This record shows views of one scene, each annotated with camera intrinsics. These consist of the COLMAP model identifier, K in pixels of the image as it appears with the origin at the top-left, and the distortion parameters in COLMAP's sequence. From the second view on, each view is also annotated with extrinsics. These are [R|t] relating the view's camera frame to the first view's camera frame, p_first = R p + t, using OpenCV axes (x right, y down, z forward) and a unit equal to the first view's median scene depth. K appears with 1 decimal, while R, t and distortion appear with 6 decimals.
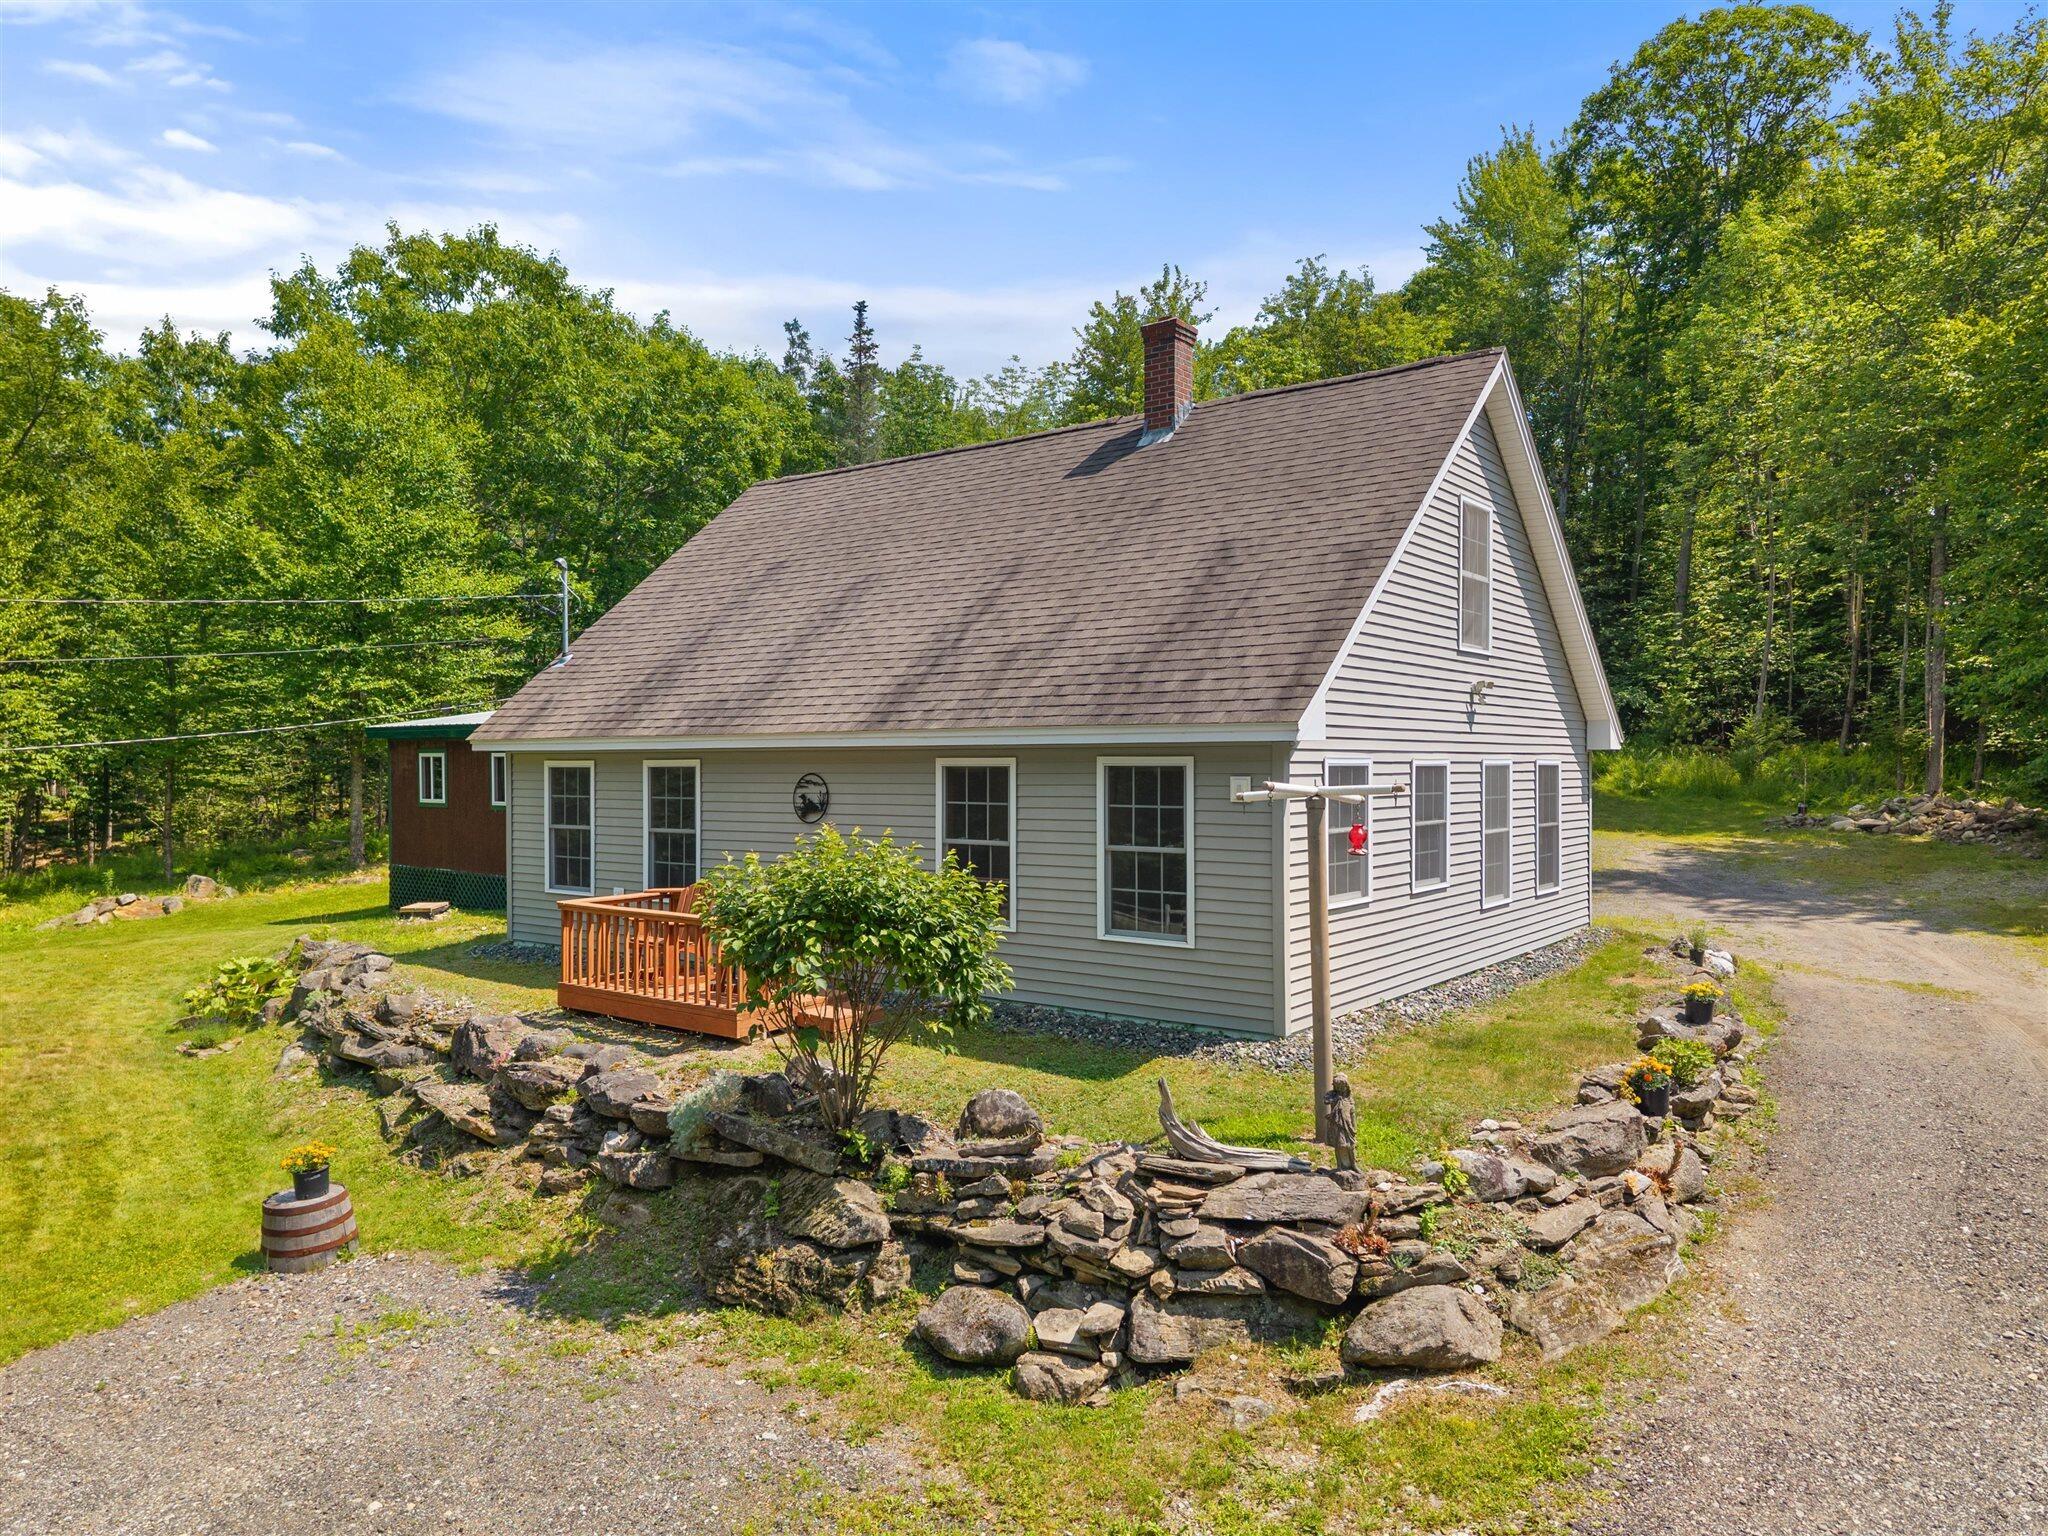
lens RADIAL K [[1424.6, 0, 1024.0], [0, 1424.6, 768.0], [0, 0, 1]] dist [0.019490, -0.010652]
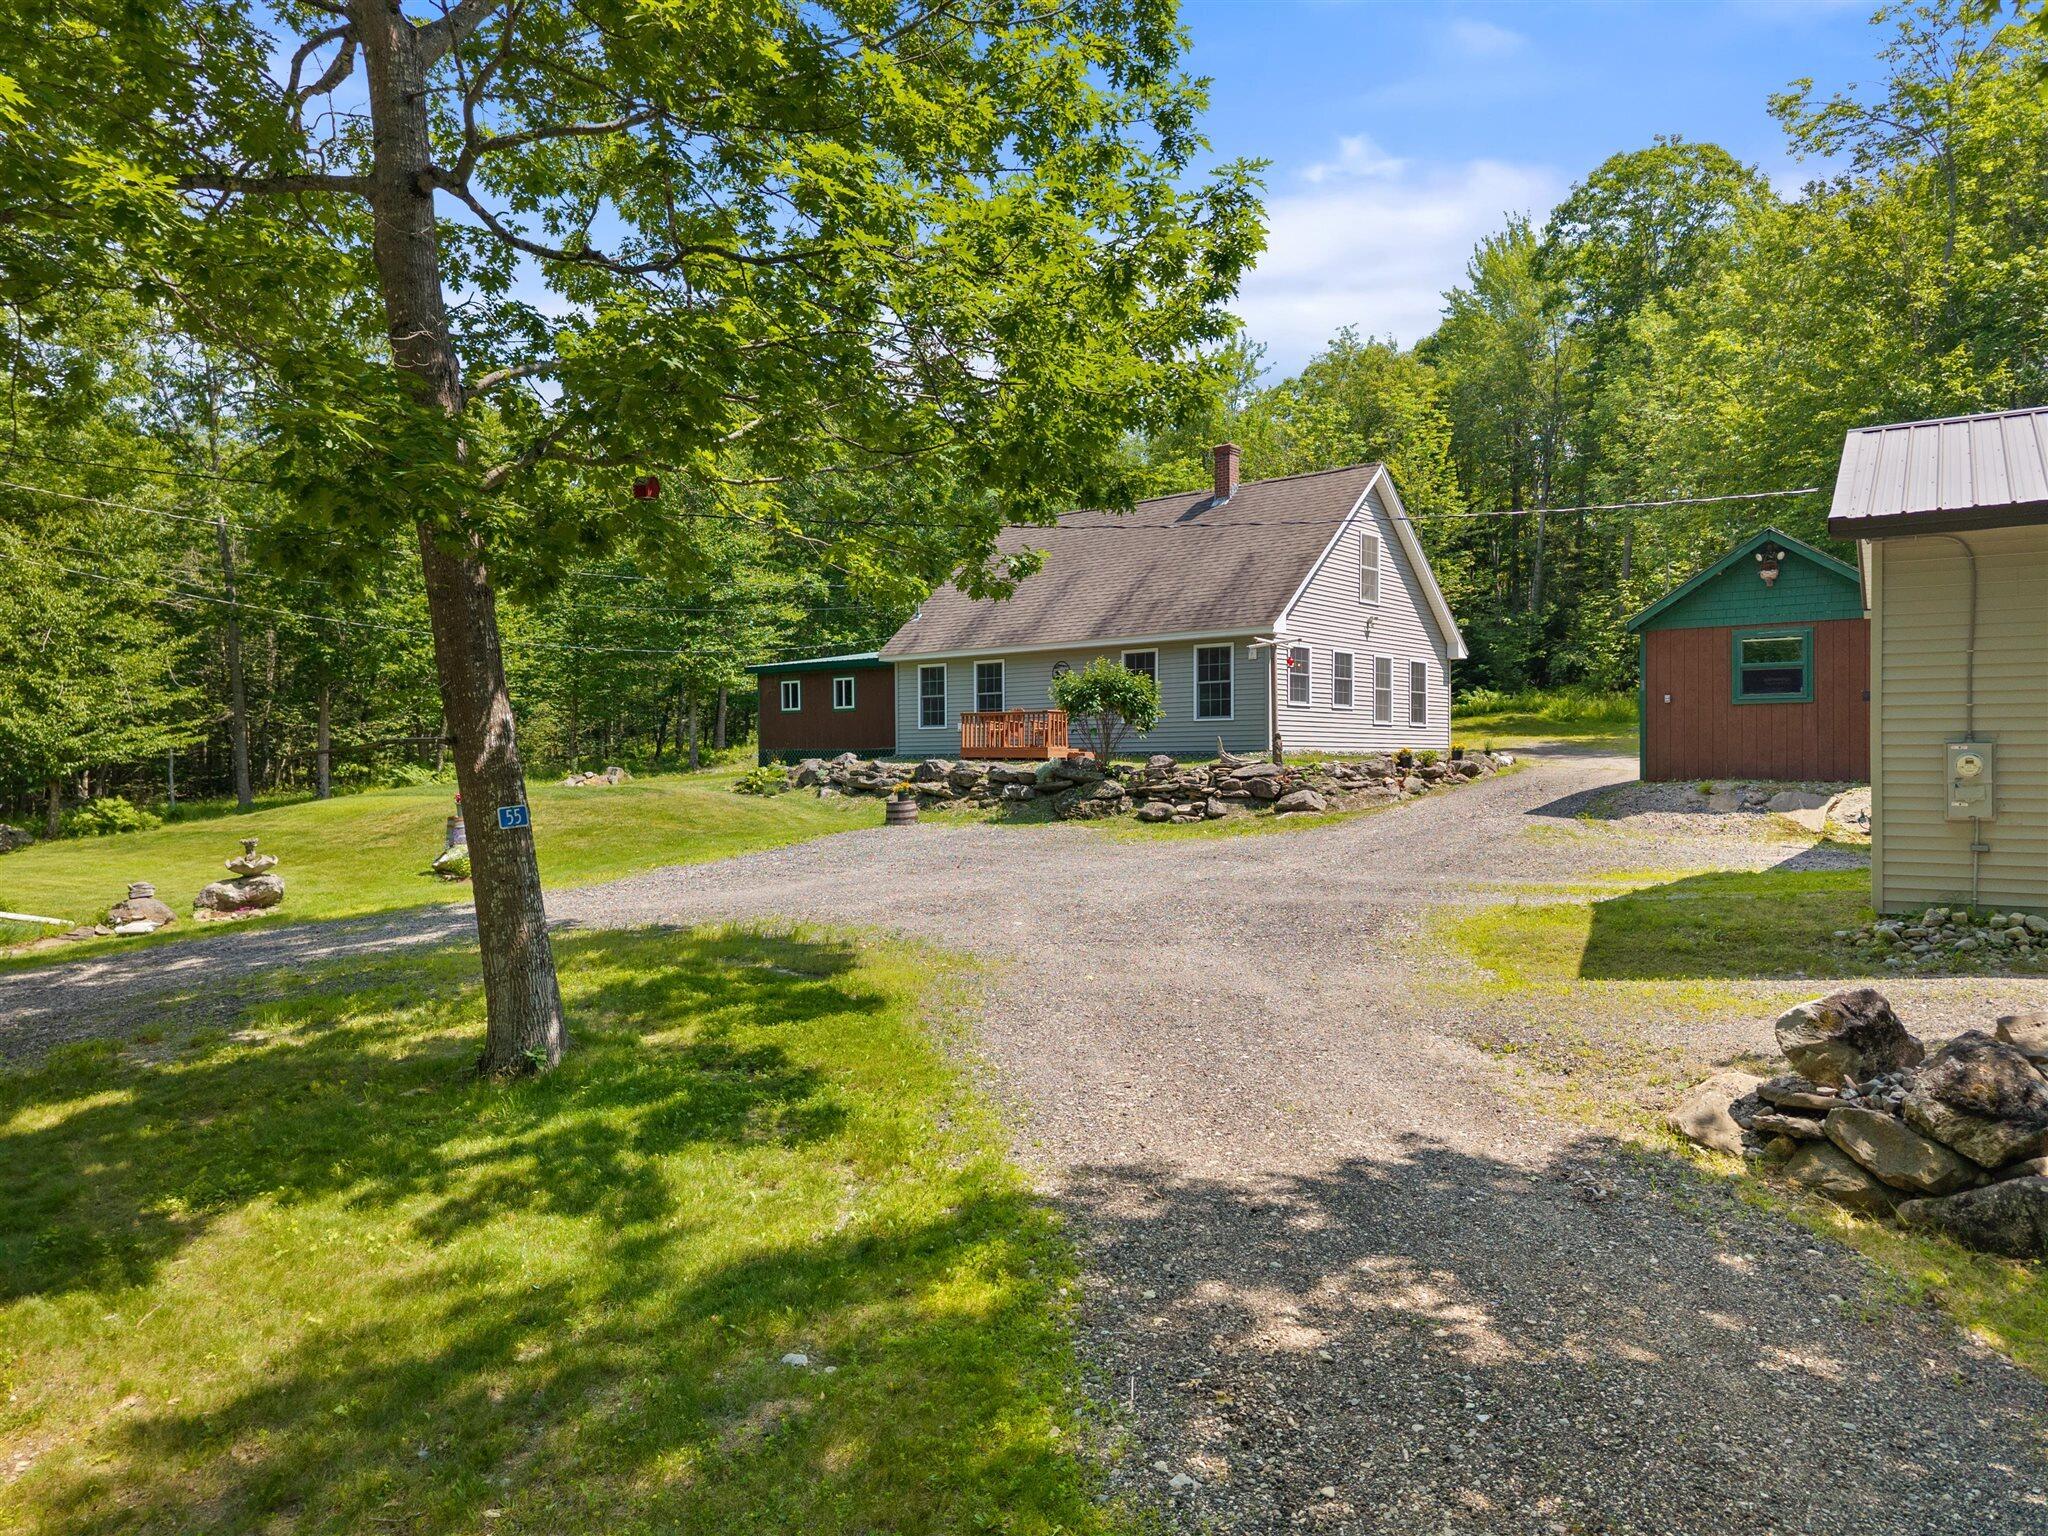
lens RADIAL K [[1390.7, 0, 1020.8], [0, 1390.7, 775.9], [0, 0, 1]] dist [0.062328, -0.082195]
pose [[0.998369, -0.000936, -0.057090, -0.101886], [0.001313, 0.999978, 0.006555, 0.190471], [0.057082, -0.006619, 0.998348, -1.311709]]
